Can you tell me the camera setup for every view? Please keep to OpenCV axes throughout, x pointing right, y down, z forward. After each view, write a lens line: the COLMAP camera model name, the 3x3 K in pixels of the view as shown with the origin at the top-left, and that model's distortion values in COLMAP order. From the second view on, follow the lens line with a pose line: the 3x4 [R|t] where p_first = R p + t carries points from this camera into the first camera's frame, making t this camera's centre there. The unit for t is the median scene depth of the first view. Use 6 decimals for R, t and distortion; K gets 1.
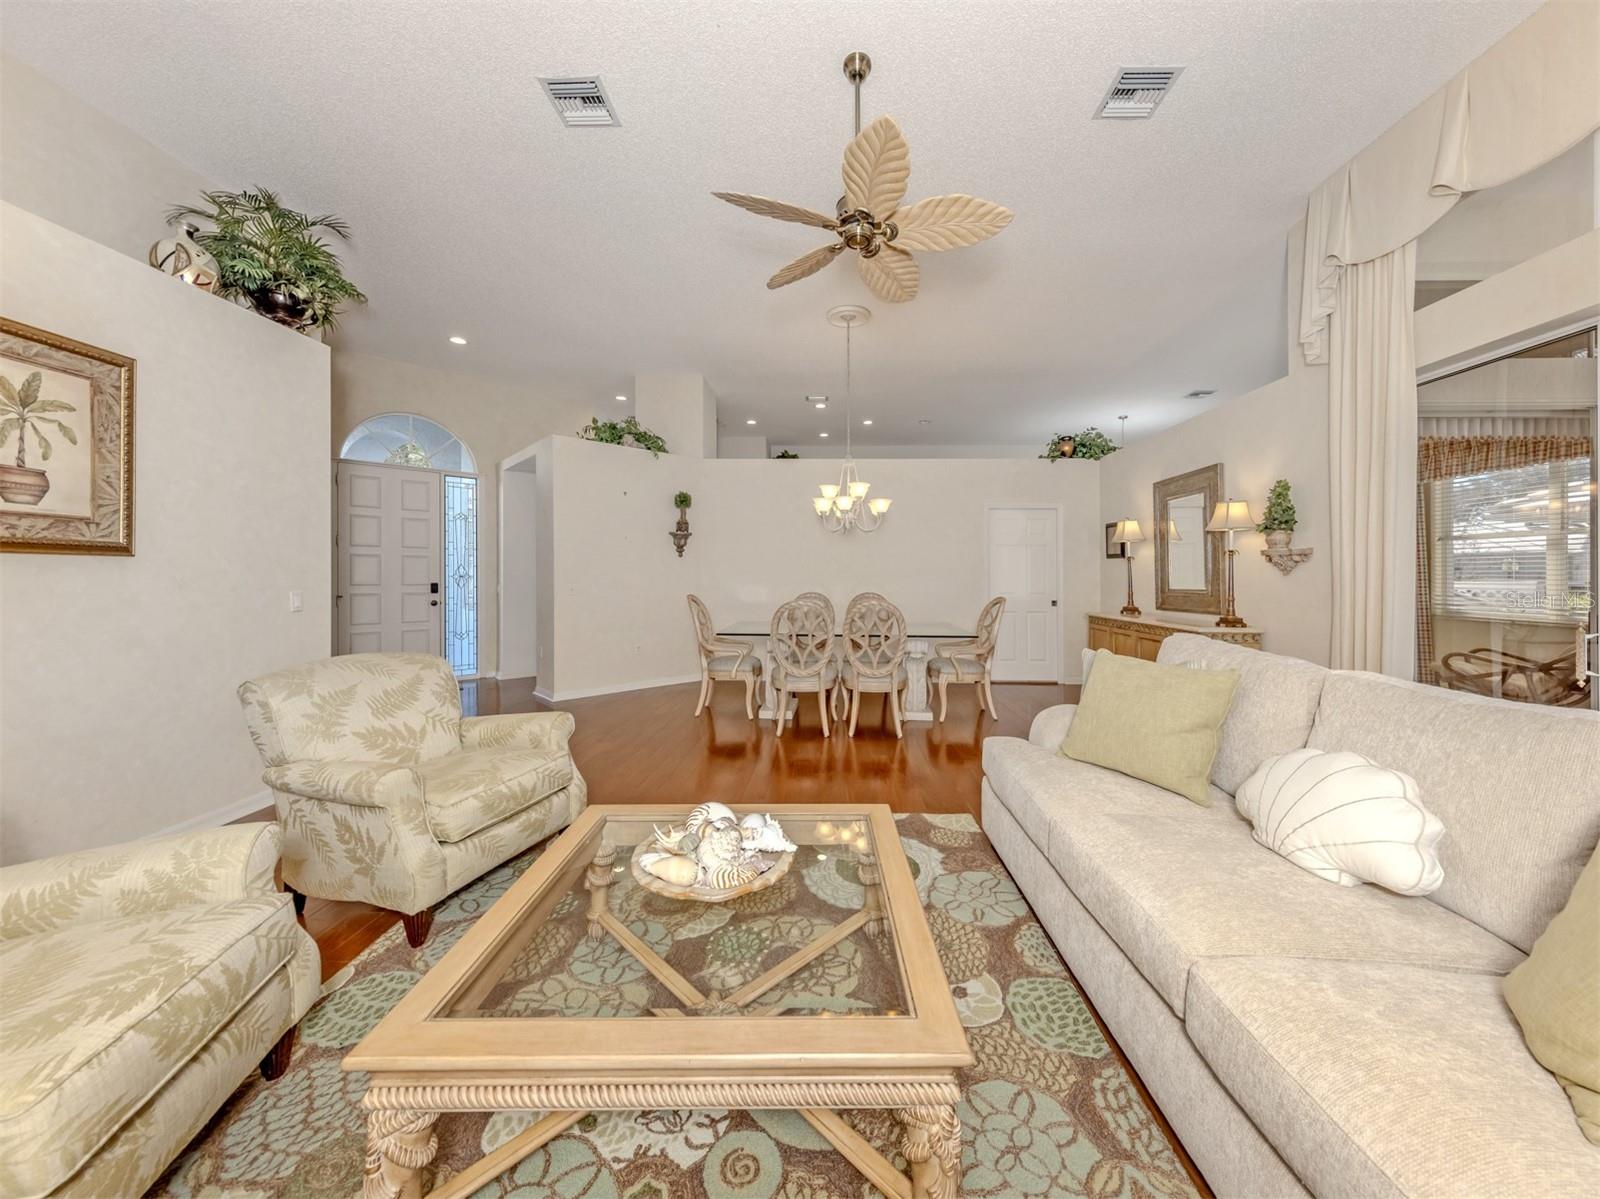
lens RADIAL K [[587.3, 0, 796.8], [0, 587.3, 592.8], [0, 0, 1]] dist [0.002174, 0.000121]
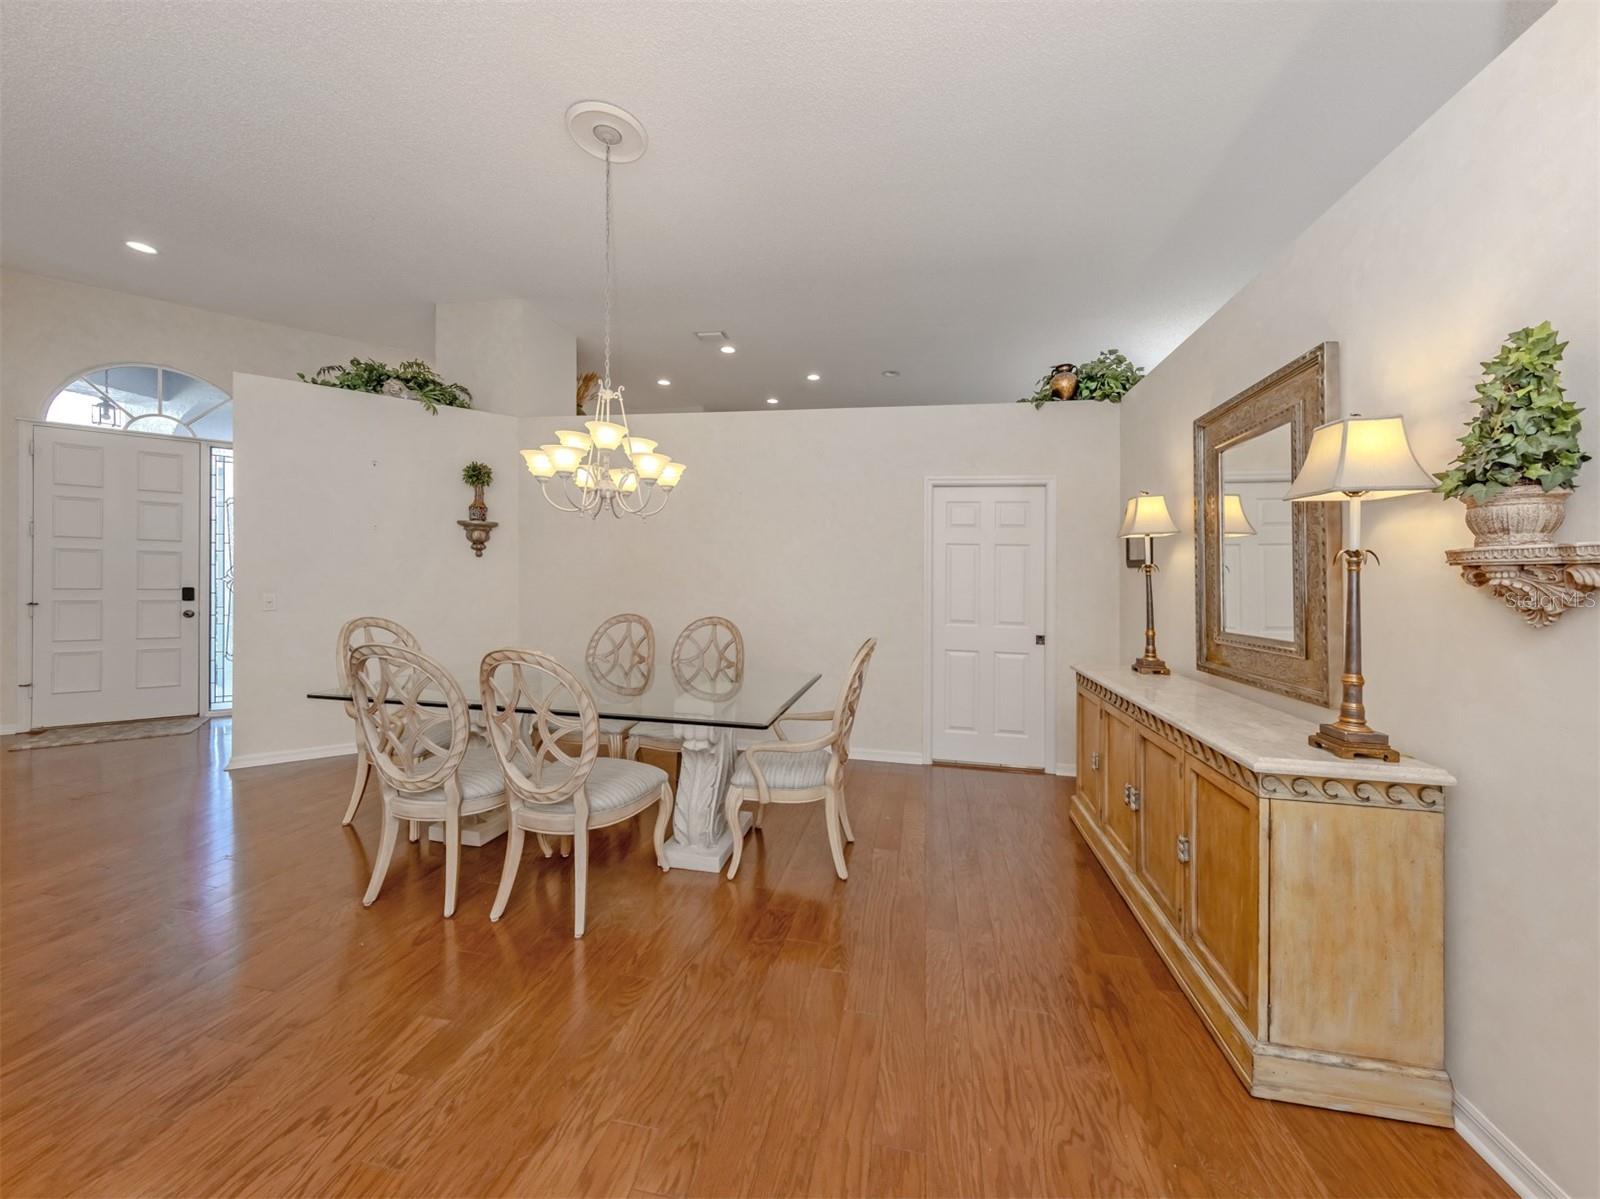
lens RADIAL K [[587.3, 0, 800.1], [0, 587.3, 591.4], [0, 0, 1]] dist [0.002174, 0.000121]
pose [[0.989887, 0.020046, -0.140432, 0.357979], [-0.021463, 0.999733, -0.008584, -0.028926], [0.140222, 0.011511, 0.990053, 0.468828]]
